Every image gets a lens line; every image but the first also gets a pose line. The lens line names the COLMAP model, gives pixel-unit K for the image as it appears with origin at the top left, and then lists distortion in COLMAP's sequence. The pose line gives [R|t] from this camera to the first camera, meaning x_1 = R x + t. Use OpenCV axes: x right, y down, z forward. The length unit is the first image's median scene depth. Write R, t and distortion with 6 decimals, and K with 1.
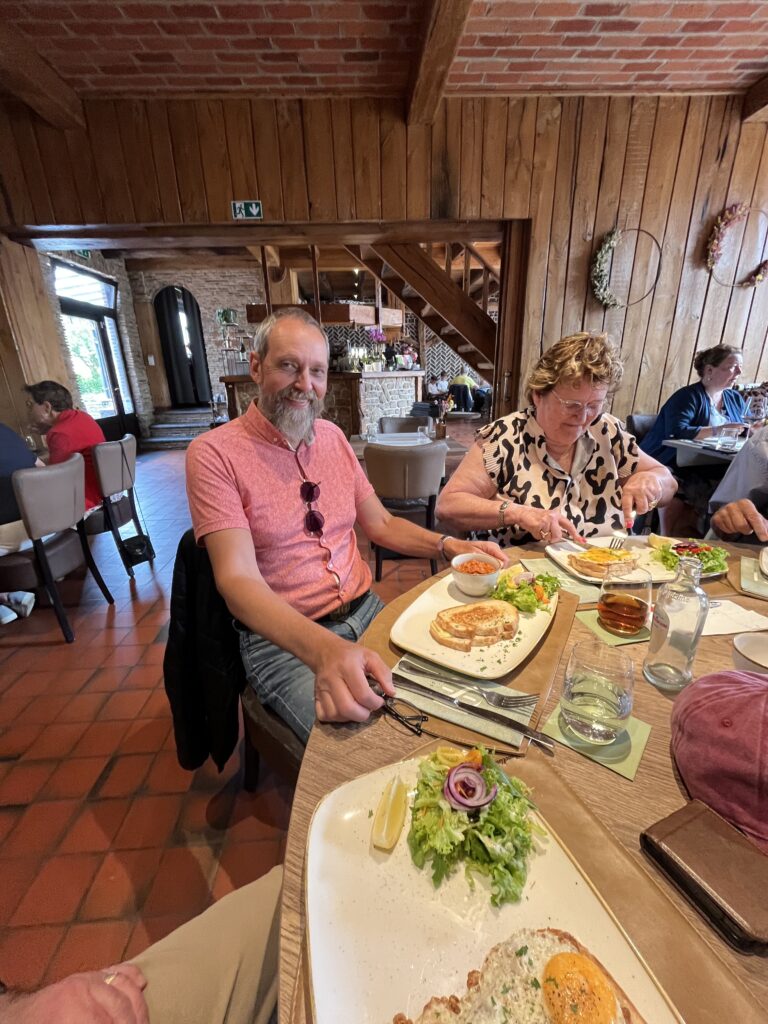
lens RADIAL K [[414.1, 0, 382.7], [0, 414.1, 510.5], [0, 0, 1]] dist [-0.001899, -0.000209]
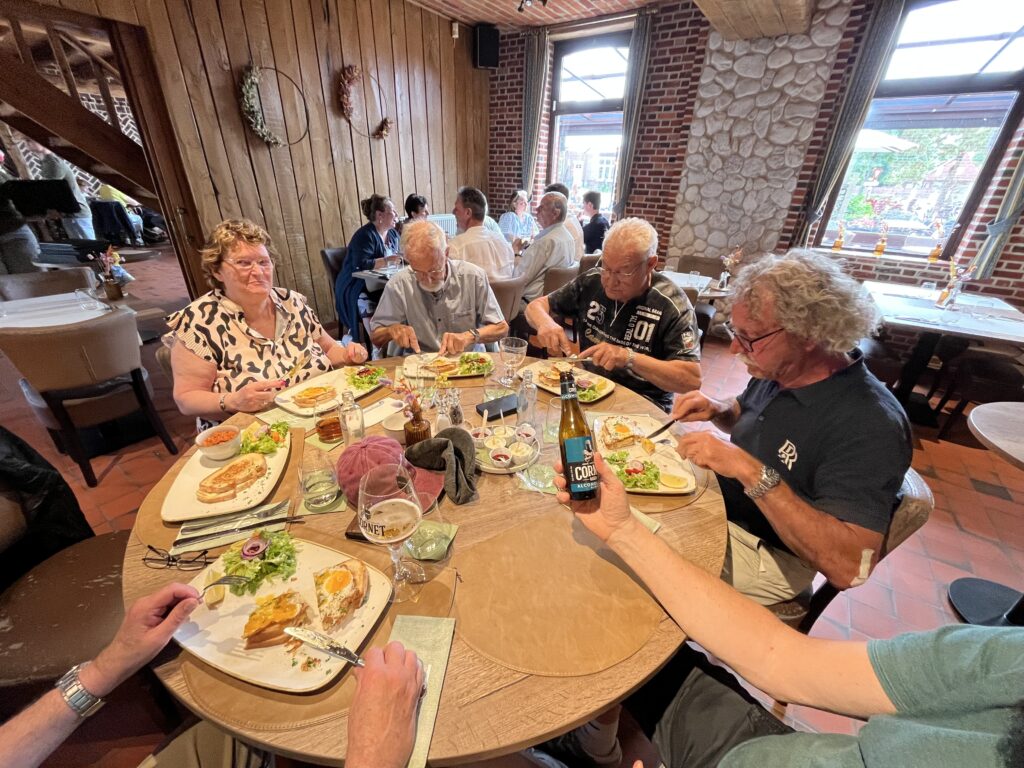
lens RADIAL K [[414.1, 0, 511.4], [0, 414.1, 384.8], [0, 0, 1]] dist [-0.001899, -0.000209]
pose [[0.615819, -0.310160, 0.724271, -0.025951], [0.204542, 0.950674, 0.233201, -0.036321], [-0.760874, 0.004534, 0.648883, -0.142855]]
